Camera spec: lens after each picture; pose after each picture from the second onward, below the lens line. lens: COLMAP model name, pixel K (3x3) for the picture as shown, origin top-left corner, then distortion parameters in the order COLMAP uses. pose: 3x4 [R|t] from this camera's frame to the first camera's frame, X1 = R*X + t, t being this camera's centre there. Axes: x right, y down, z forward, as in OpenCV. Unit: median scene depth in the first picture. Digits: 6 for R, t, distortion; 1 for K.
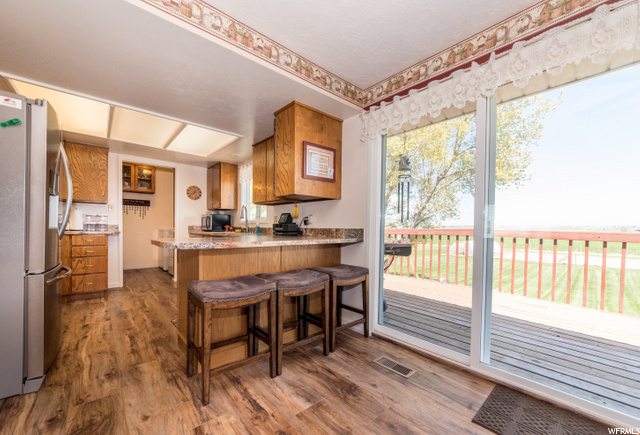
lens RADIAL K [[256.5, 0, 323.4], [0, 256.5, 232.5], [0, 0, 1]] dist [0.002273, 0.000746]
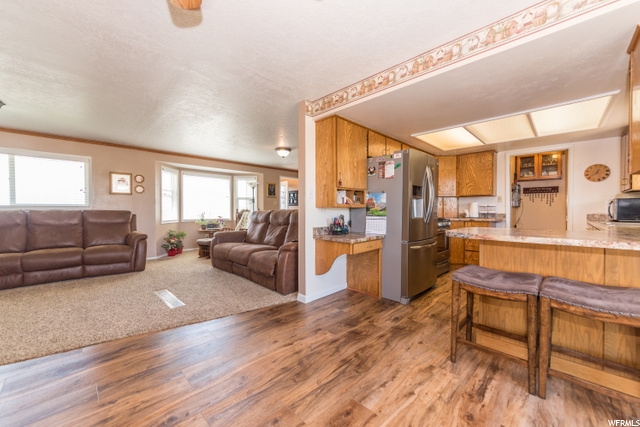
lens RADIAL K [[250.4, 0, 318.9], [0, 250.4, 213.9], [0, 0, 1]] dist [-0.000699, -0.000001]
pose [[0.074968, 0.000956, -0.997185, 0.555321], [-0.015413, 0.999881, -0.000200, -0.032001], [0.997067, 0.015385, 0.074974, 0.192517]]
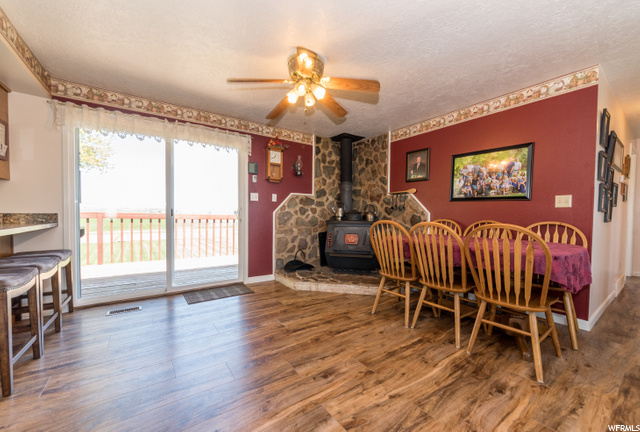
lens RADIAL K [[250.4, 0, 321.2], [0, 250.4, 218.2], [0, 0, 1]] dist [-0.000699, -0.000001]
pose [[0.108736, -0.027355, 0.993694, -0.986284], [0.009813, 0.999602, 0.026444, -0.015884], [-0.994022, 0.006876, 0.108961, -0.230724]]
